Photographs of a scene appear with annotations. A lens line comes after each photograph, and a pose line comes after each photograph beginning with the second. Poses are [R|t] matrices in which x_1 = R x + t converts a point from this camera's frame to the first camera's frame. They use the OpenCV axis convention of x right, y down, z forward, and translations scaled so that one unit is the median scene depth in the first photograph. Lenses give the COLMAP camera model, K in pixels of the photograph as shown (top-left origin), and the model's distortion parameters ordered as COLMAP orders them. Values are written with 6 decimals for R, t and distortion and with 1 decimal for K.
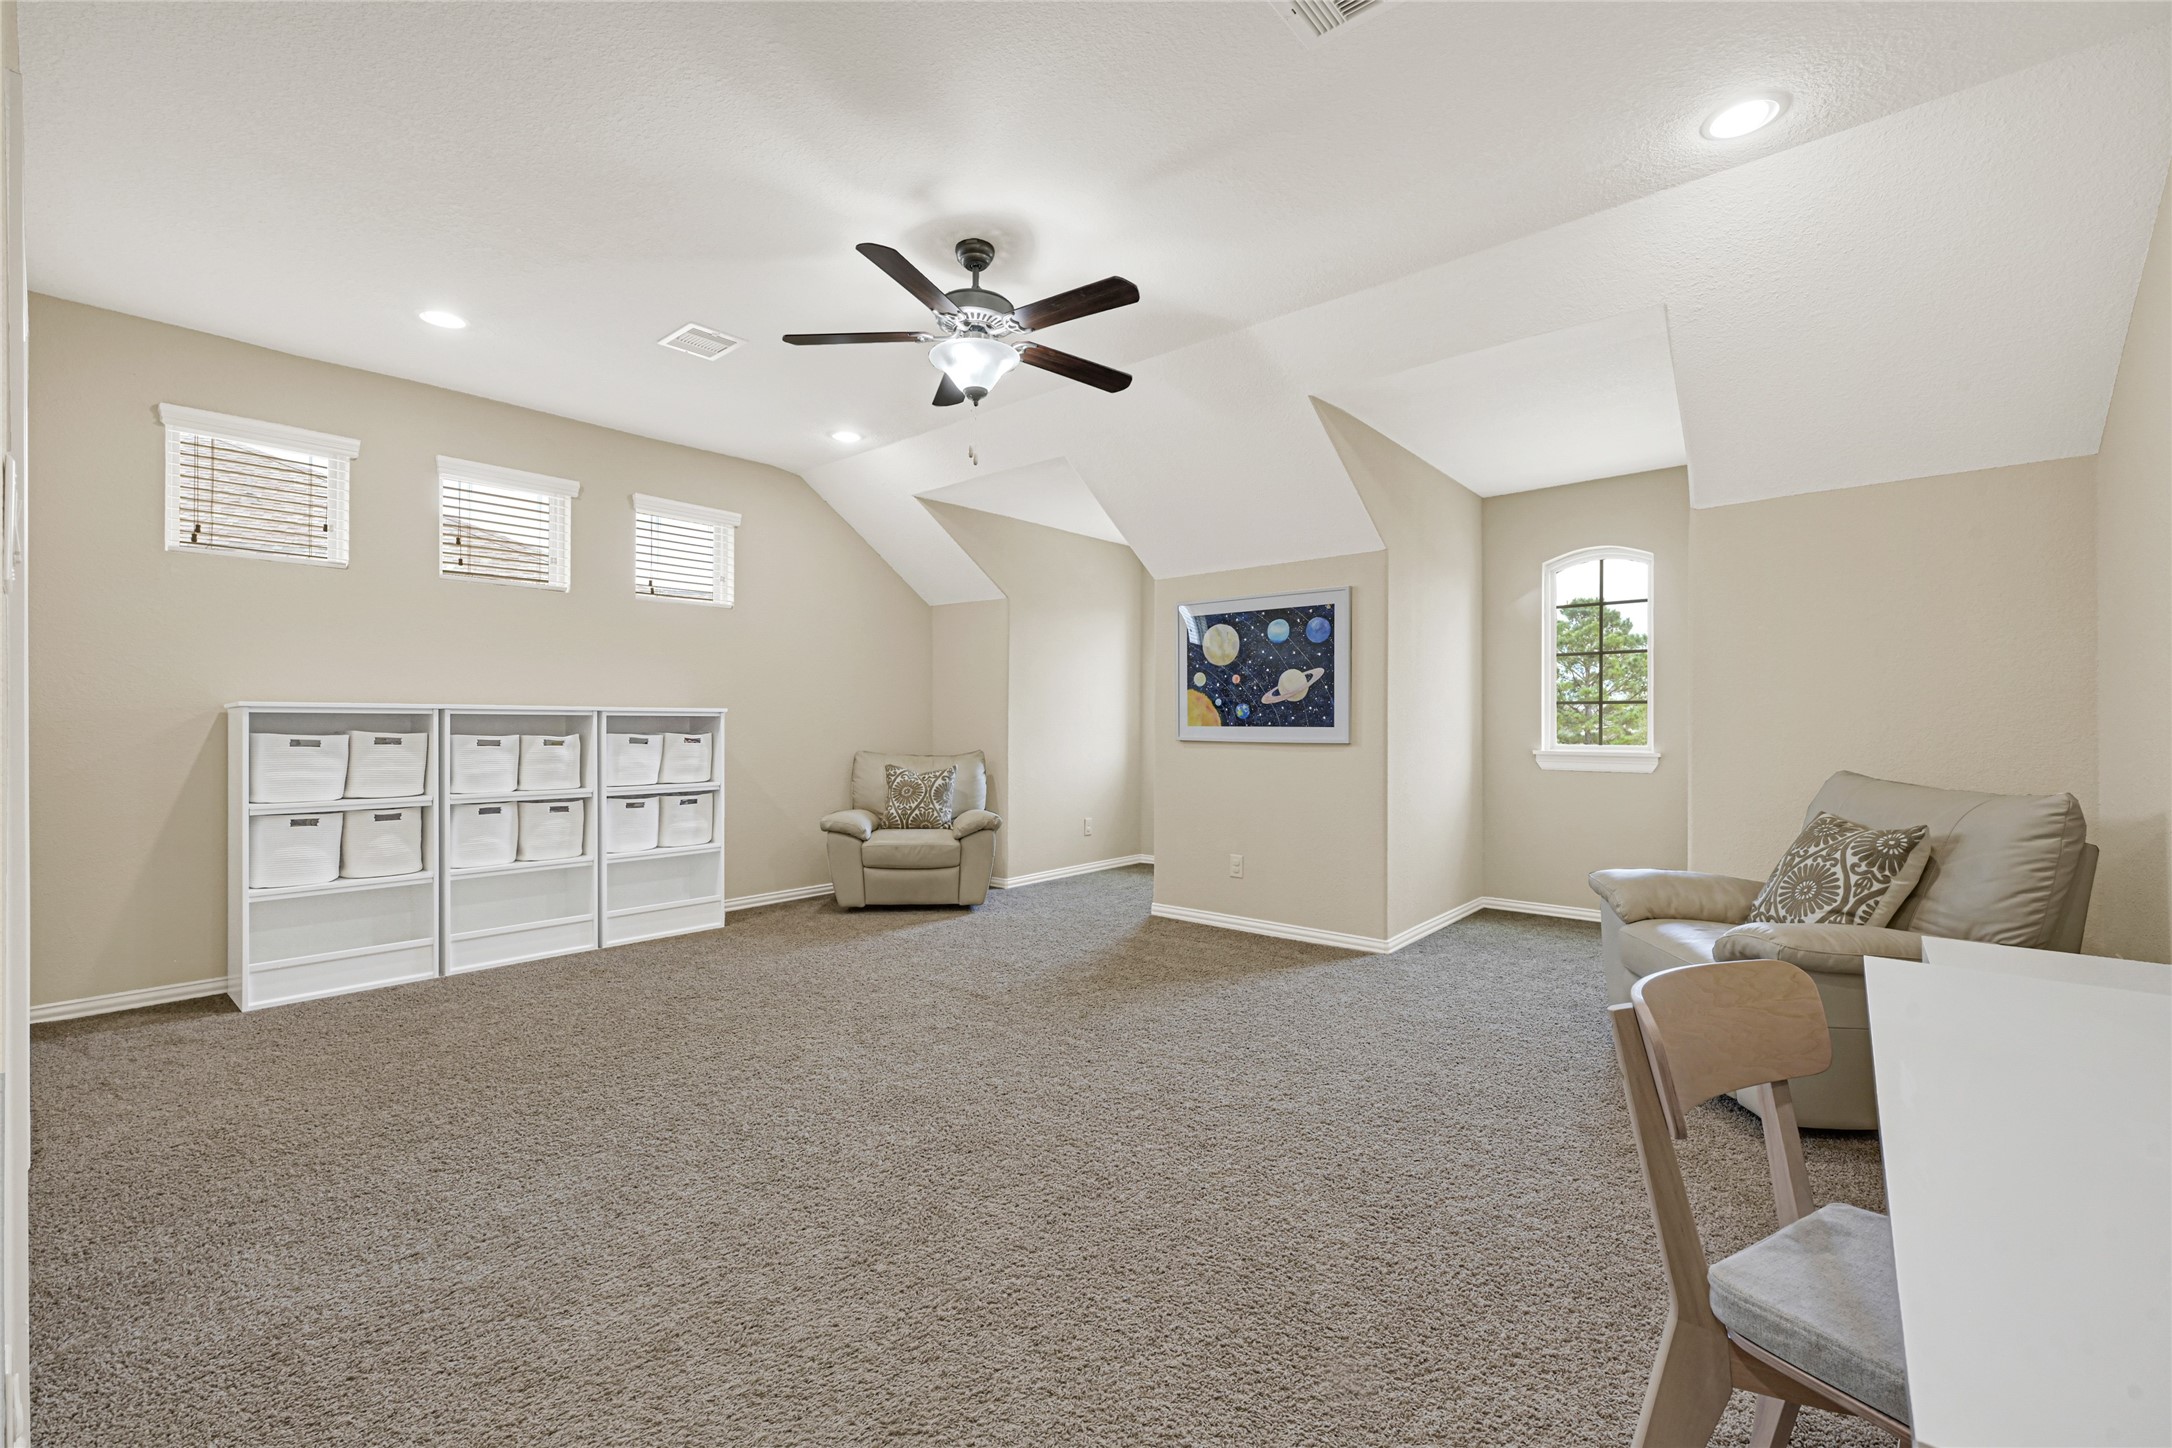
lens RADIAL K [[882.2, 0, 1078.8], [0, 882.2, 733.8], [0, 0, 1]] dist [-0.015714, 0.009290]
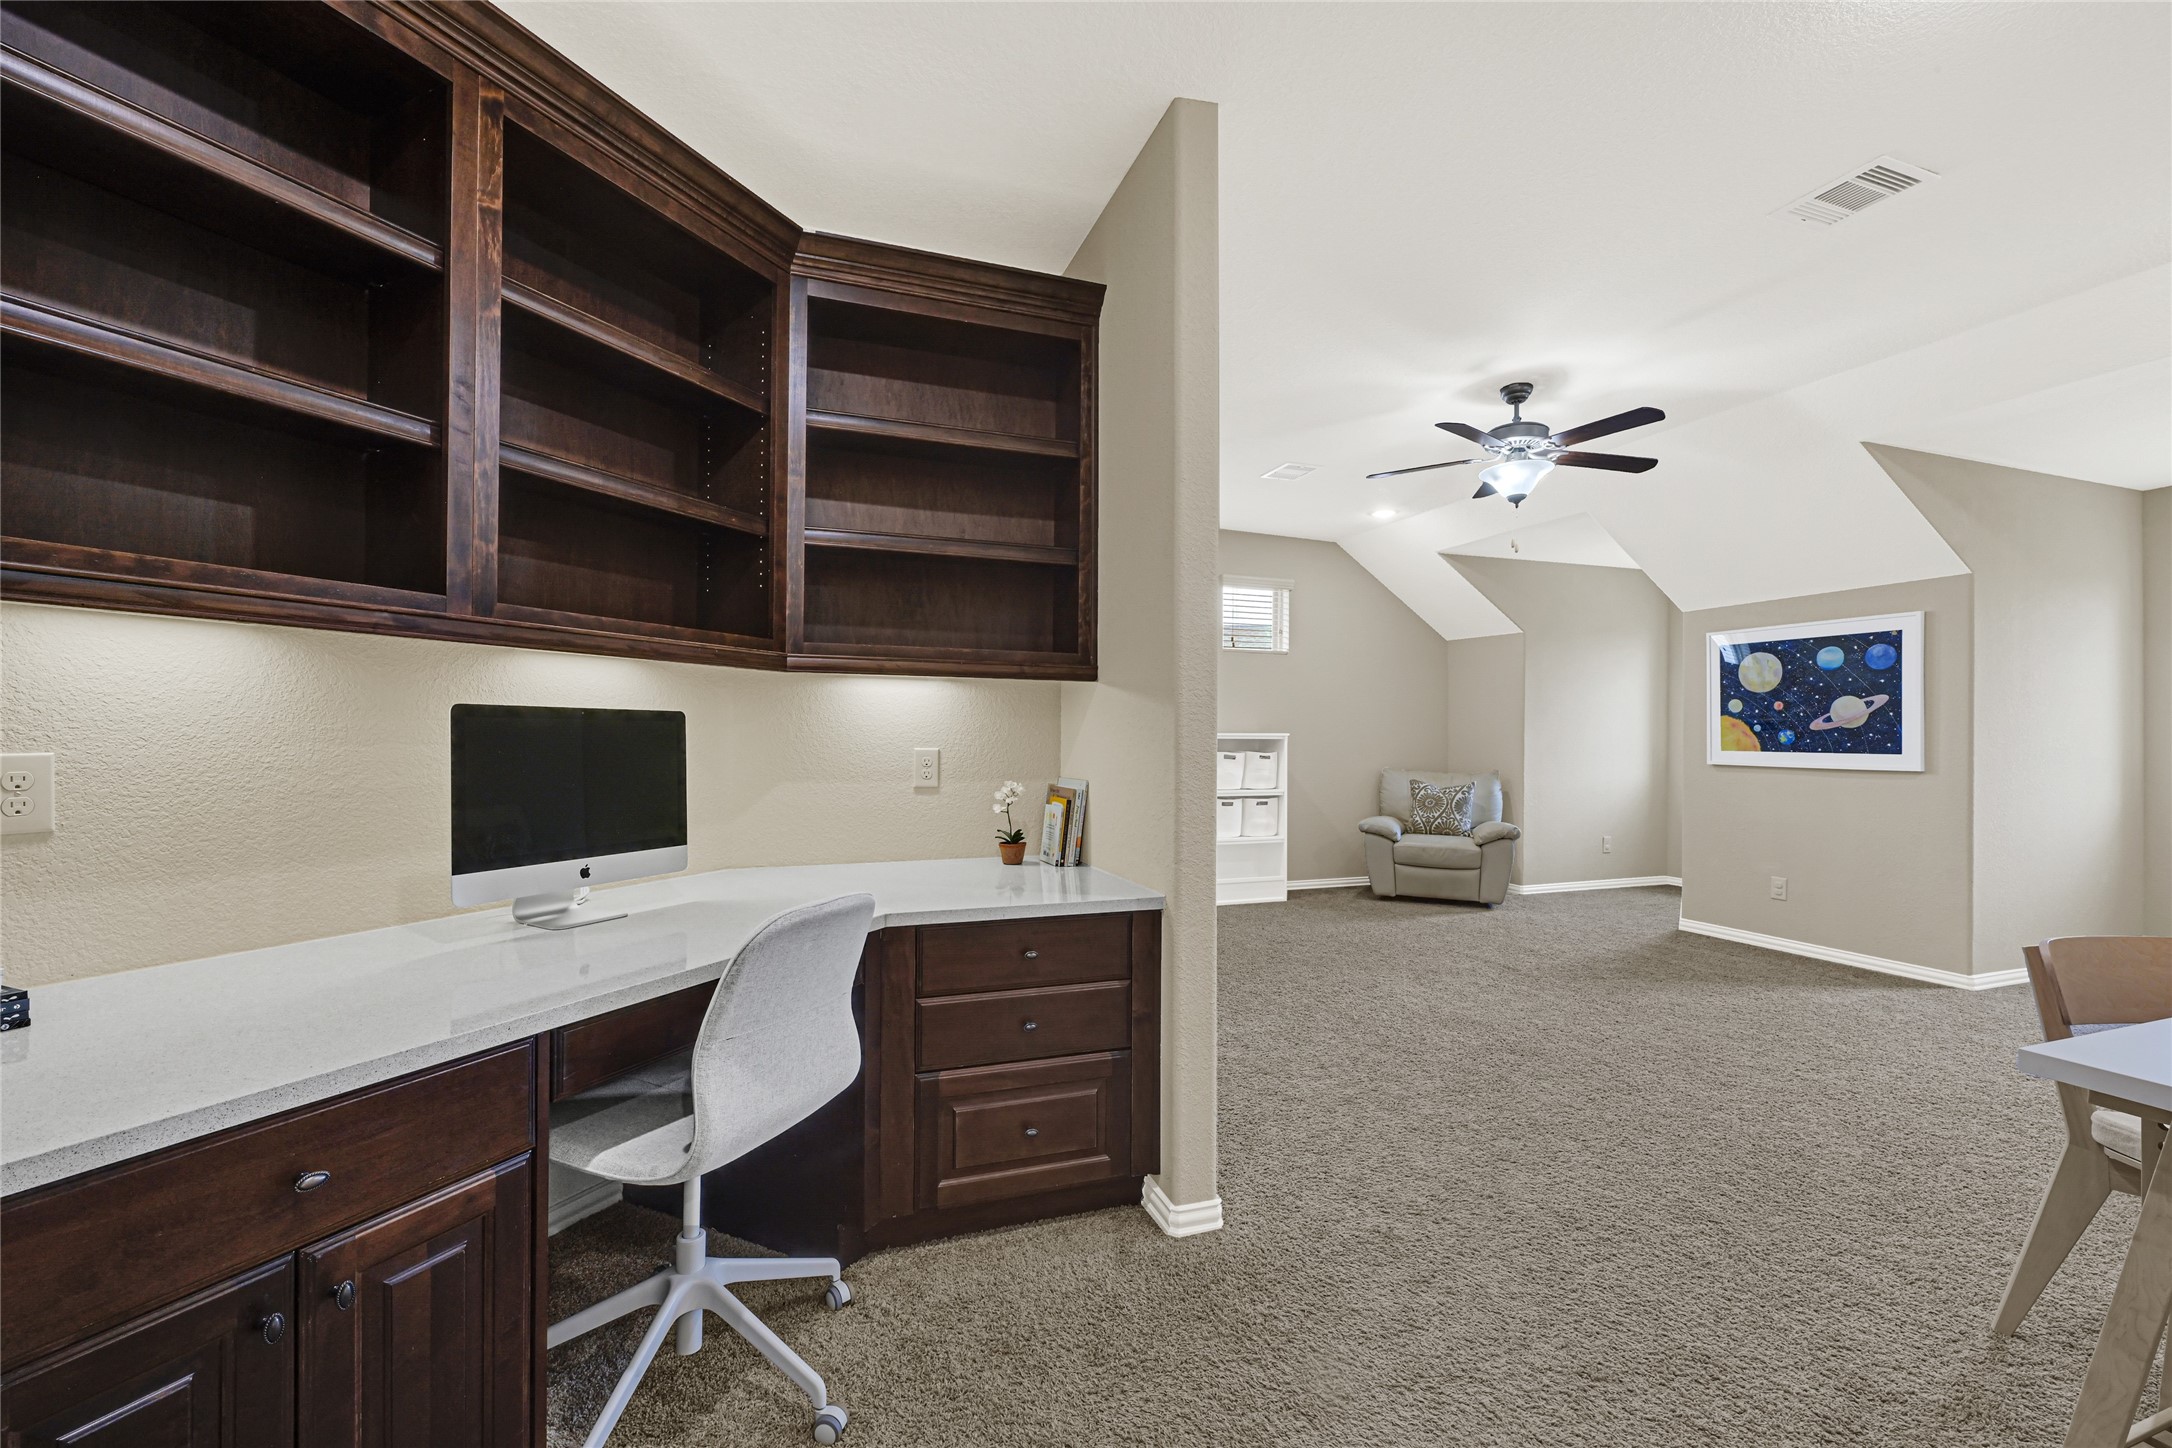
lens RADIAL K [[882.2, 0, 1078.8], [0, 882.2, 733.8], [0, 0, 1]] dist [-0.015714, 0.009290]
pose [[0.867198, 0.002511, -0.497958, -0.019881], [-0.009039, 0.999902, -0.010699, -0.011397], [0.497882, 0.013779, 0.867135, -0.295497]]
